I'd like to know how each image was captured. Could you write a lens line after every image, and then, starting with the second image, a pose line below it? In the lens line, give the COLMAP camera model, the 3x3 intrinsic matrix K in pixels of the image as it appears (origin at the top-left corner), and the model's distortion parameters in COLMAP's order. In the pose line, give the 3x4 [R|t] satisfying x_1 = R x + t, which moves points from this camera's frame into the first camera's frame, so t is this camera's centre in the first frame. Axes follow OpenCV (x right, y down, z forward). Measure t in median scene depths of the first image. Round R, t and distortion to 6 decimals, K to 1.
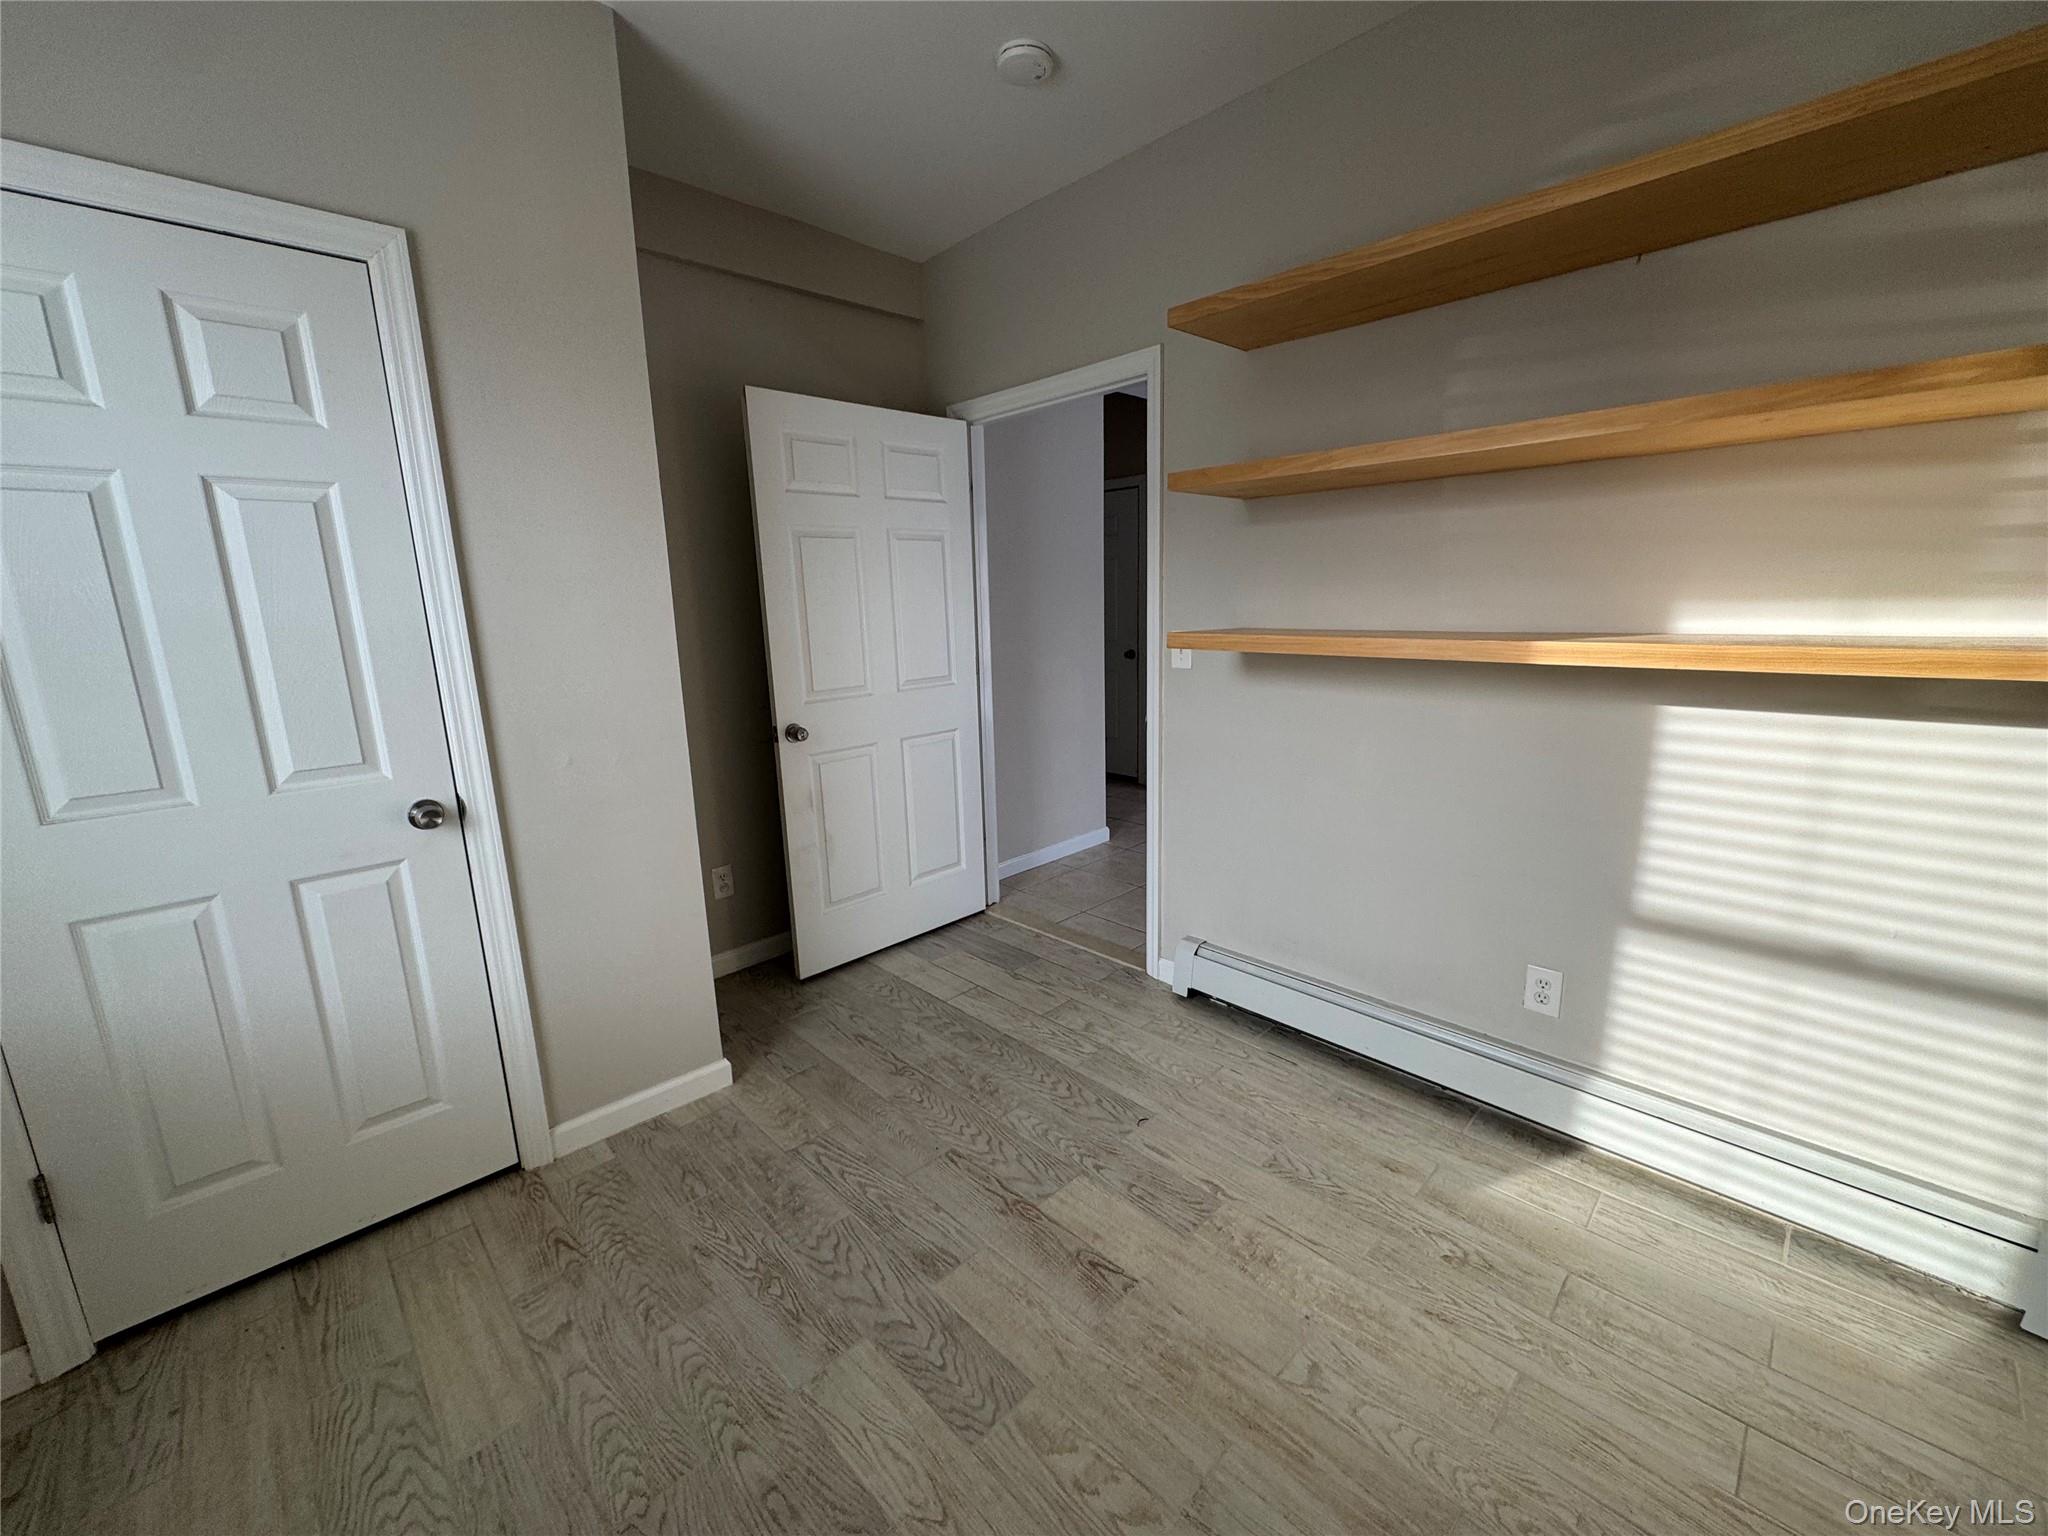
lens RADIAL K [[818.8, 0, 1026.8], [0, 818.8, 761.6], [0, 0, 1]] dist [0.001809, 0.000854]
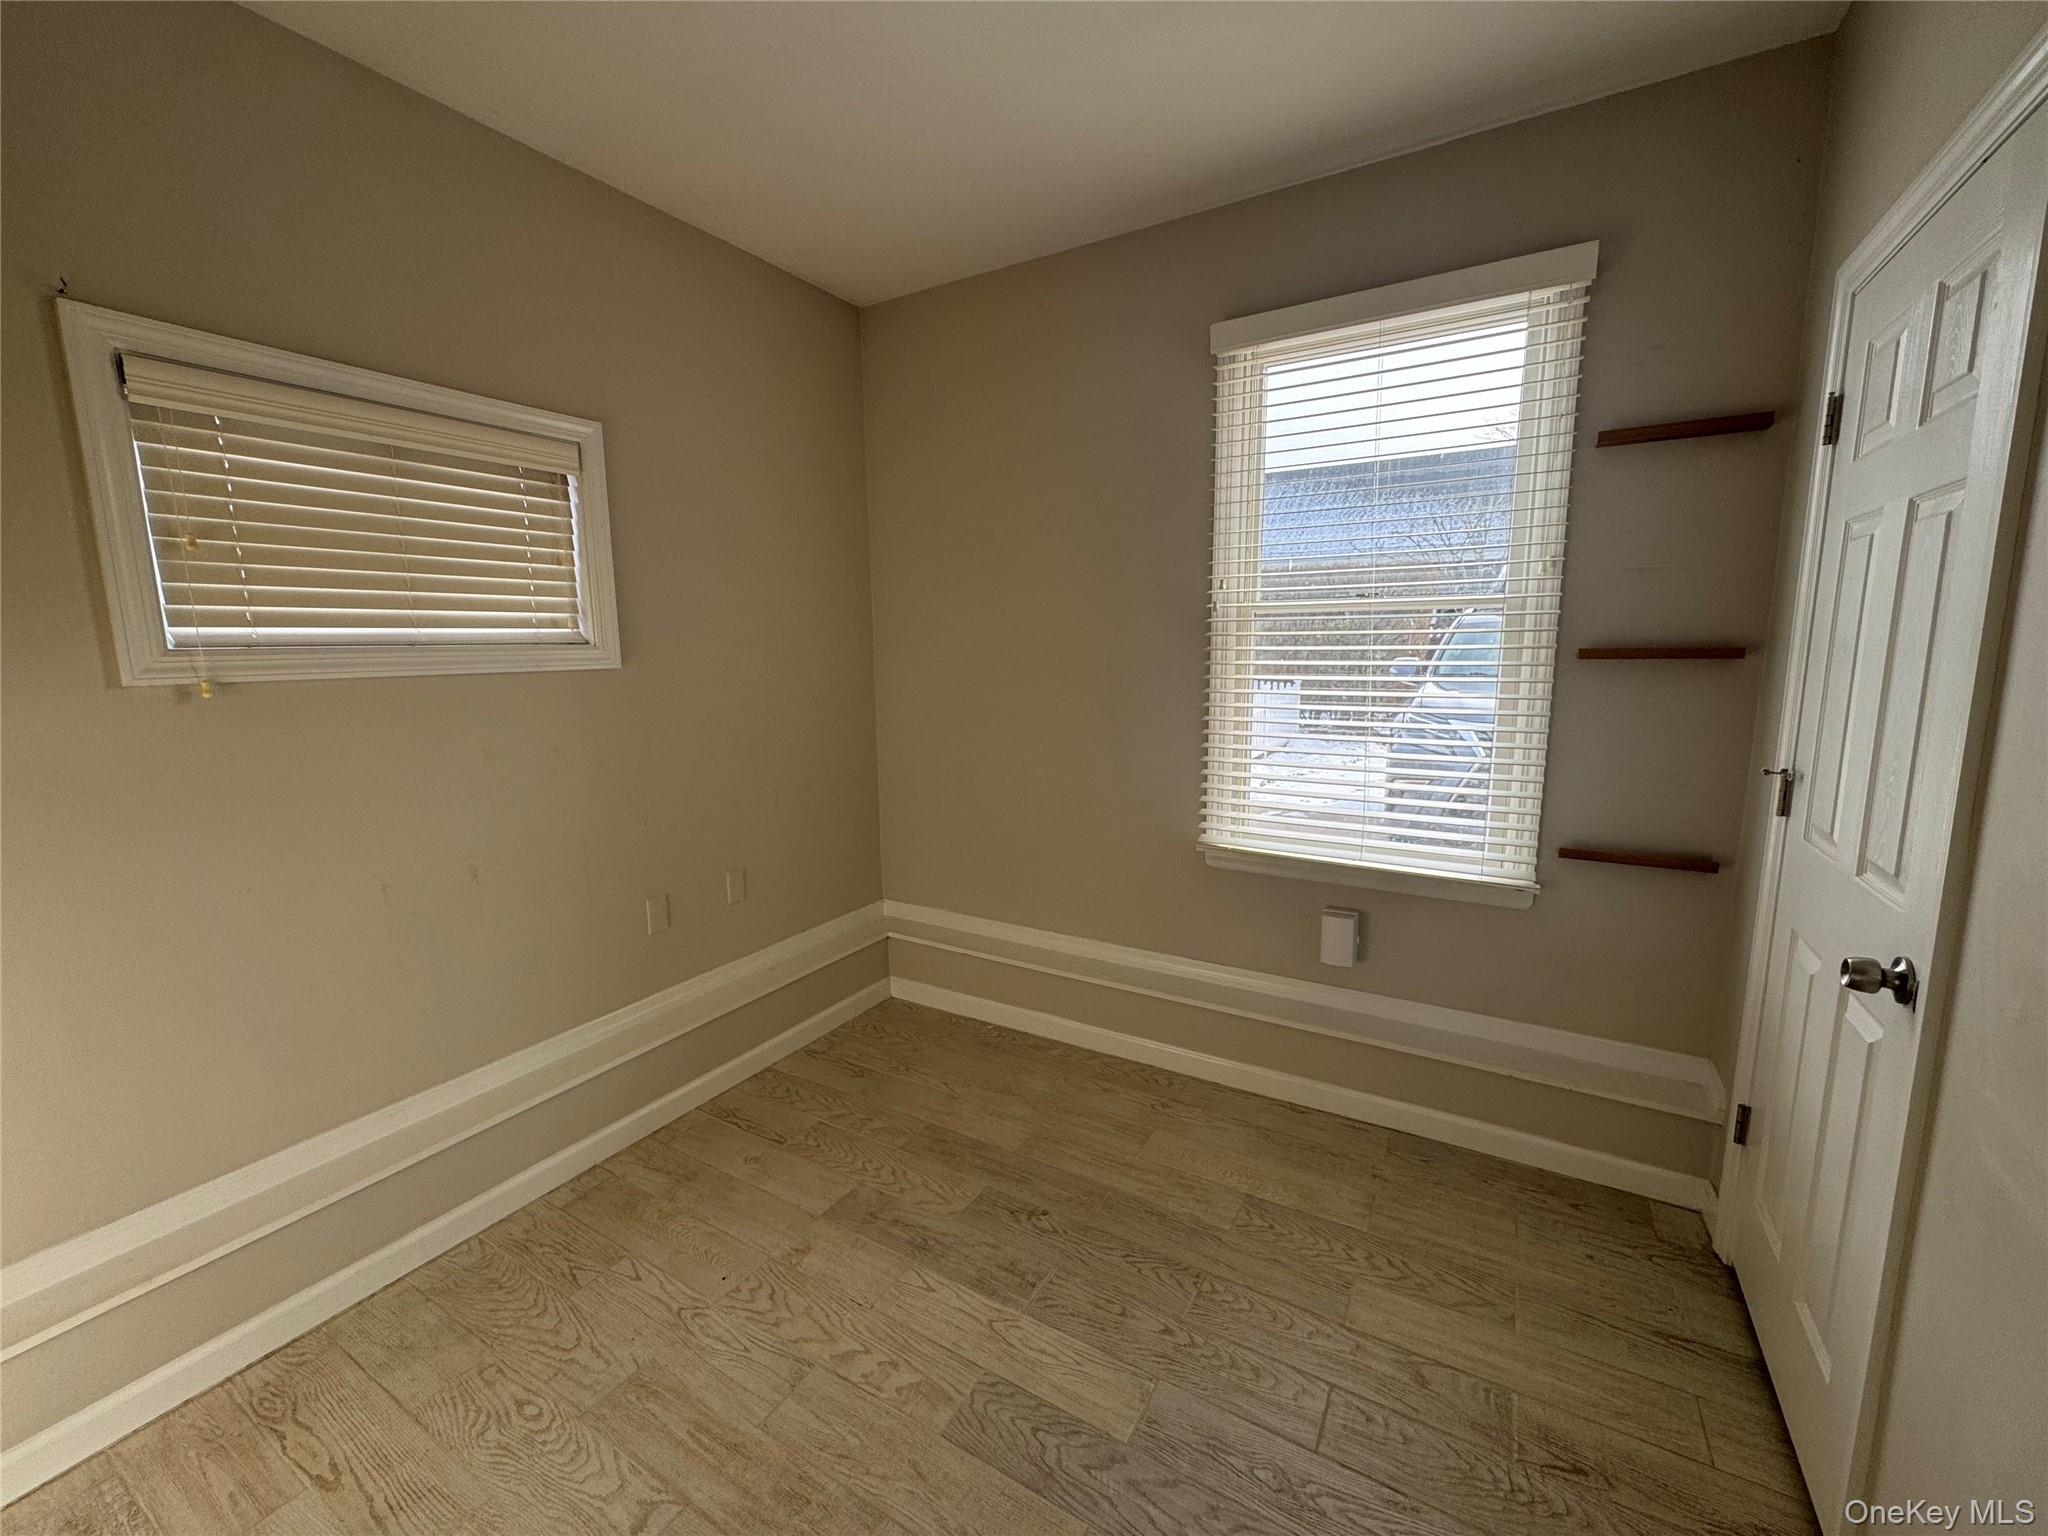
lens RADIAL K [[818.8, 0, 1024.8], [0, 818.8, 764.5], [0, 0, 1]] dist [0.001809, 0.000854]
pose [[-0.965777, 0.076815, -0.247737, 0.100527], [-0.014063, 0.938227, 0.345735, -0.391458], [0.258991, 0.337387, -0.905038, 1.716303]]
